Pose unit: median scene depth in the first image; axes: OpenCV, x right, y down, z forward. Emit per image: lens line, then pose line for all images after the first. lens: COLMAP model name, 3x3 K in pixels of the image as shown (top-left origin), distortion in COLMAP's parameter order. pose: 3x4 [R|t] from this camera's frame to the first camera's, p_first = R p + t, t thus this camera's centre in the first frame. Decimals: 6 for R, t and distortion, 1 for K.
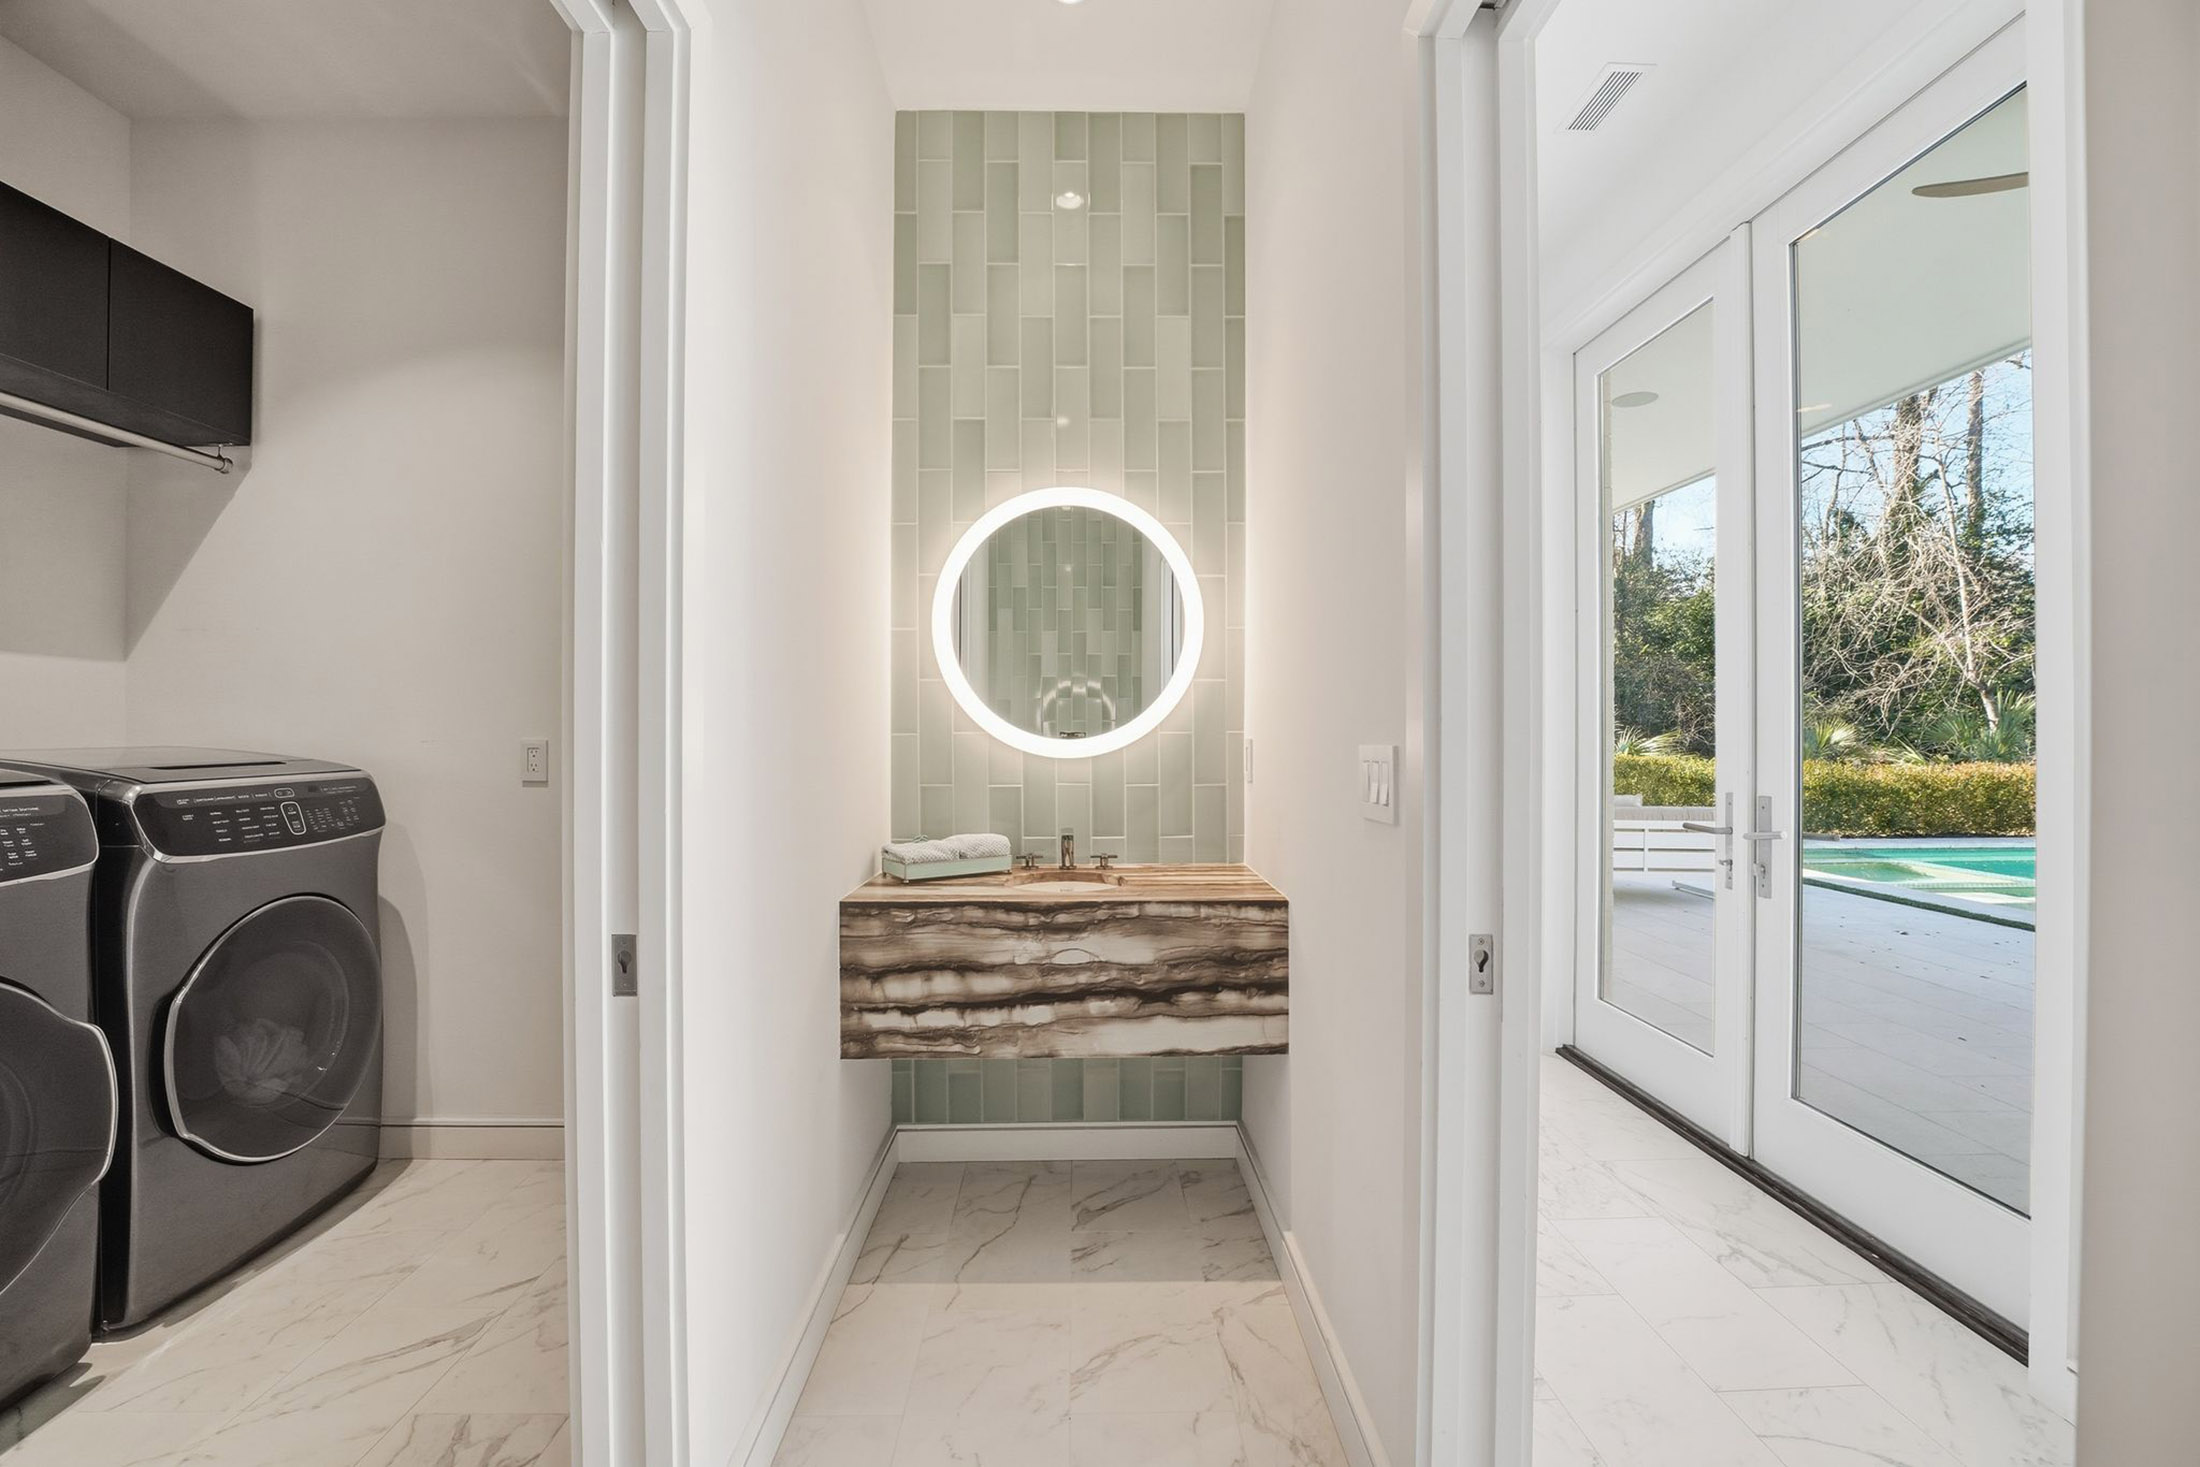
lens RADIAL K [[901.3, 0, 1093.6], [0, 901.3, 728.6], [0, 0, 1]] dist [-0.017119, -0.000256]
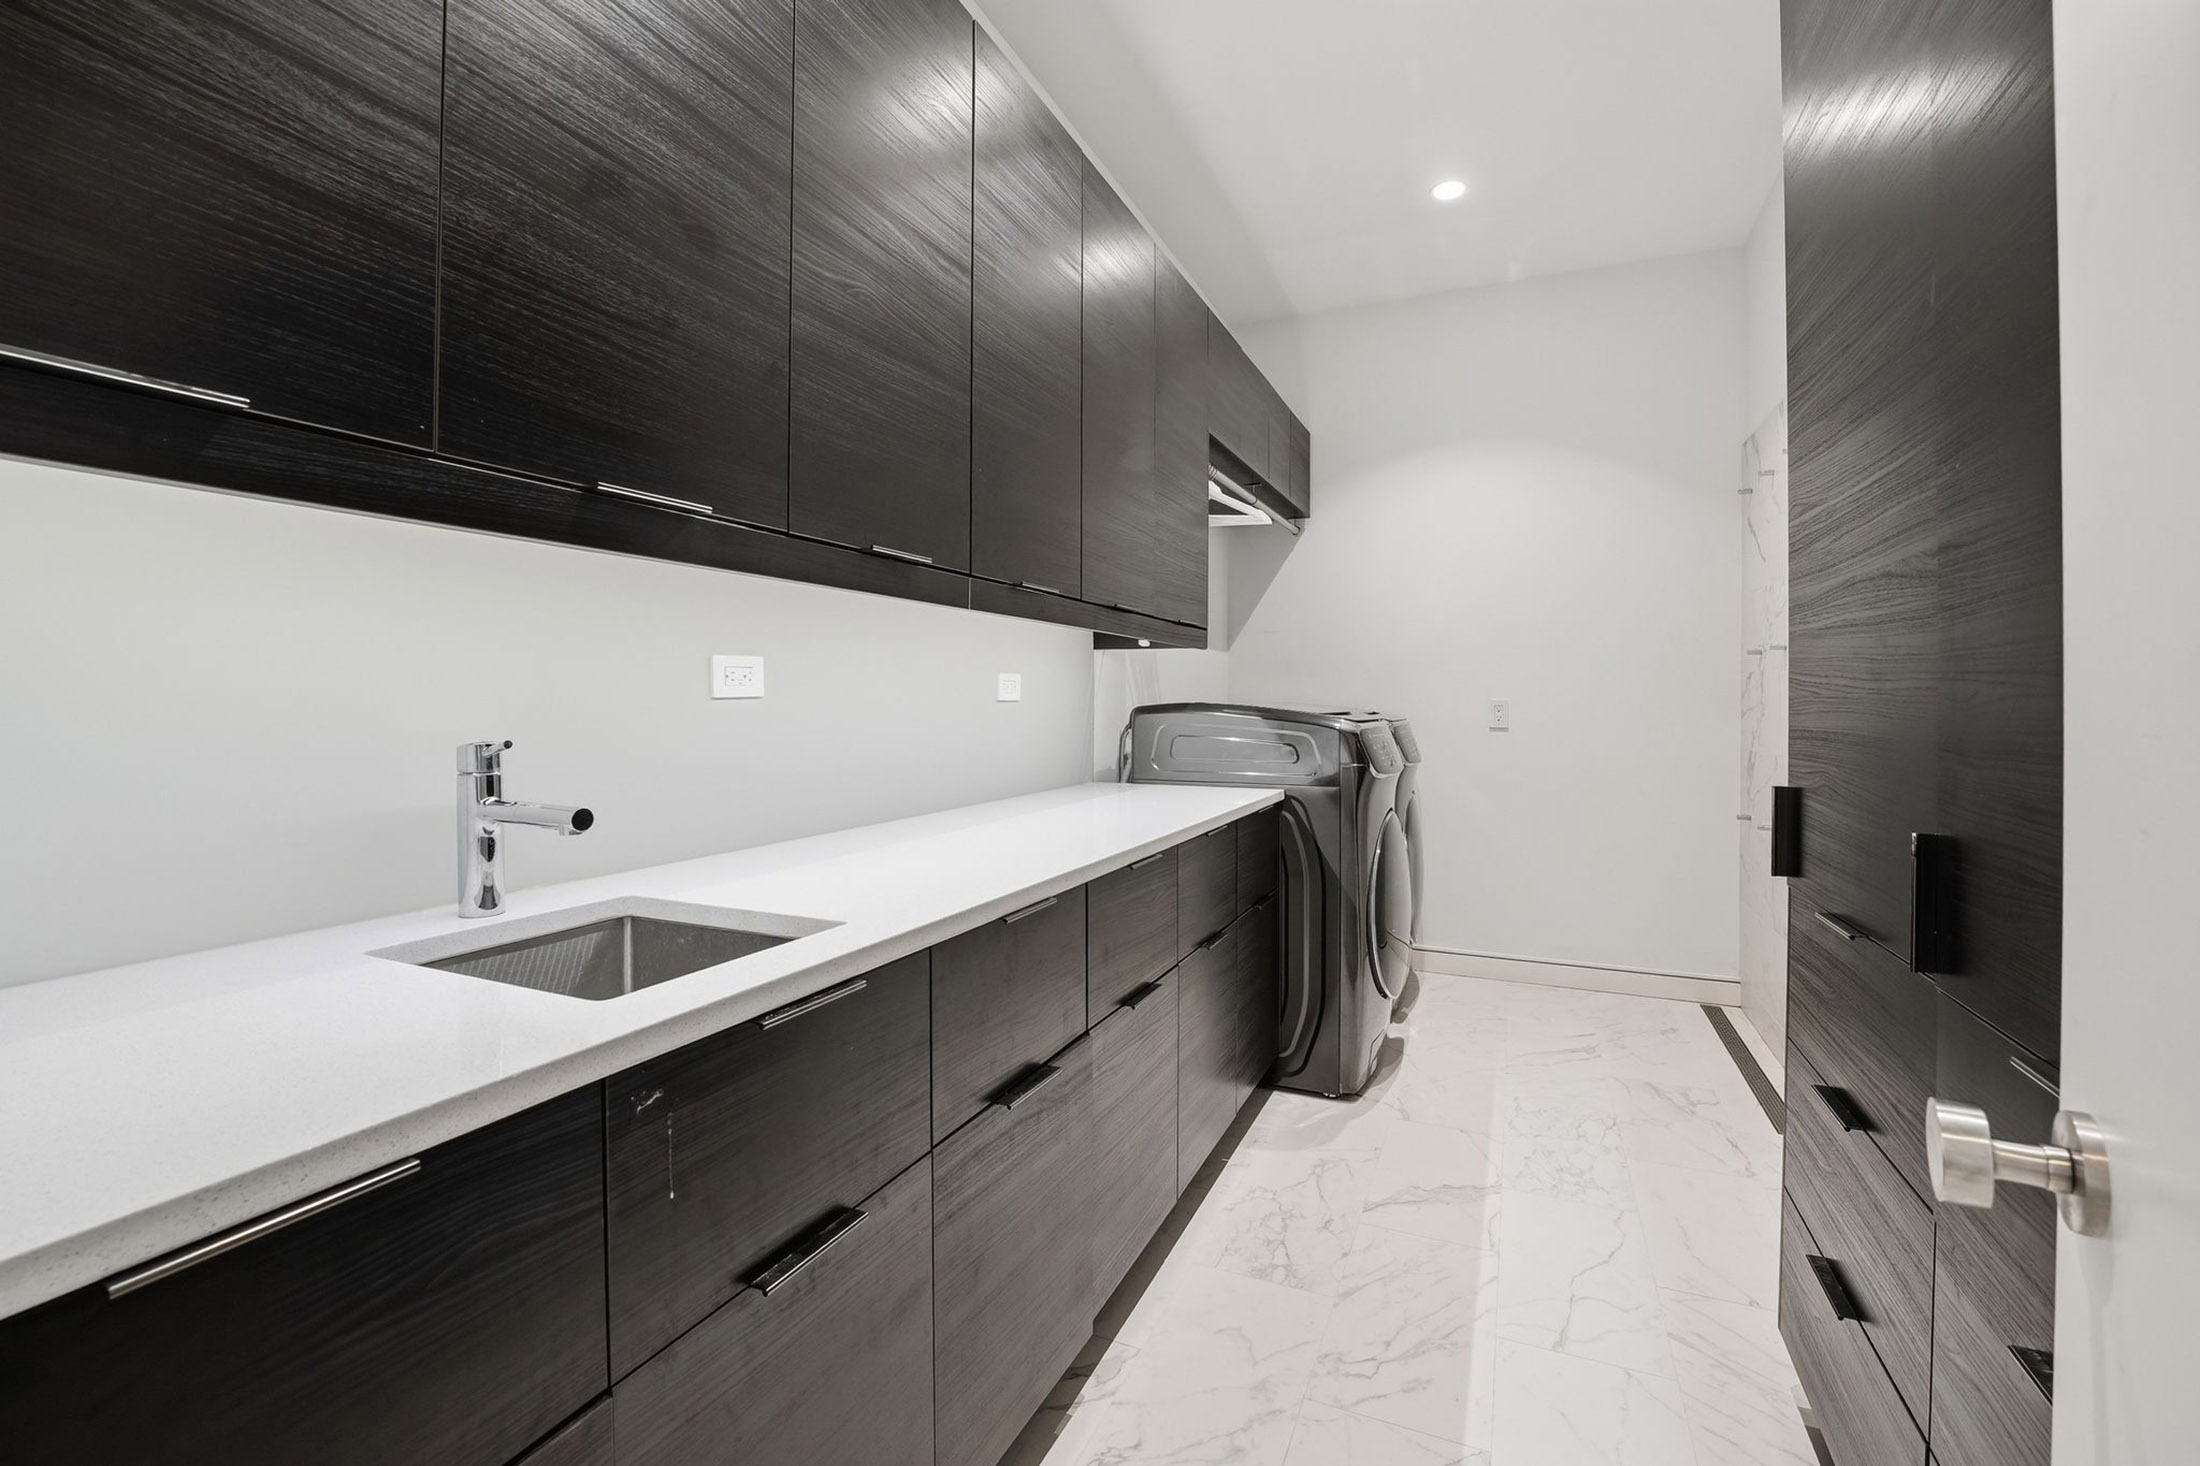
lens RADIAL K [[901.3, 0, 1103.1], [0, 901.3, 723.2], [0, 0, 1]] dist [-0.017119, -0.000256]
pose [[0.897692, 0.006318, -0.440578, -0.556624], [-0.000500, 0.999911, 0.013320, 0.031427], [0.440623, -0.011737, 0.897616, -0.638058]]
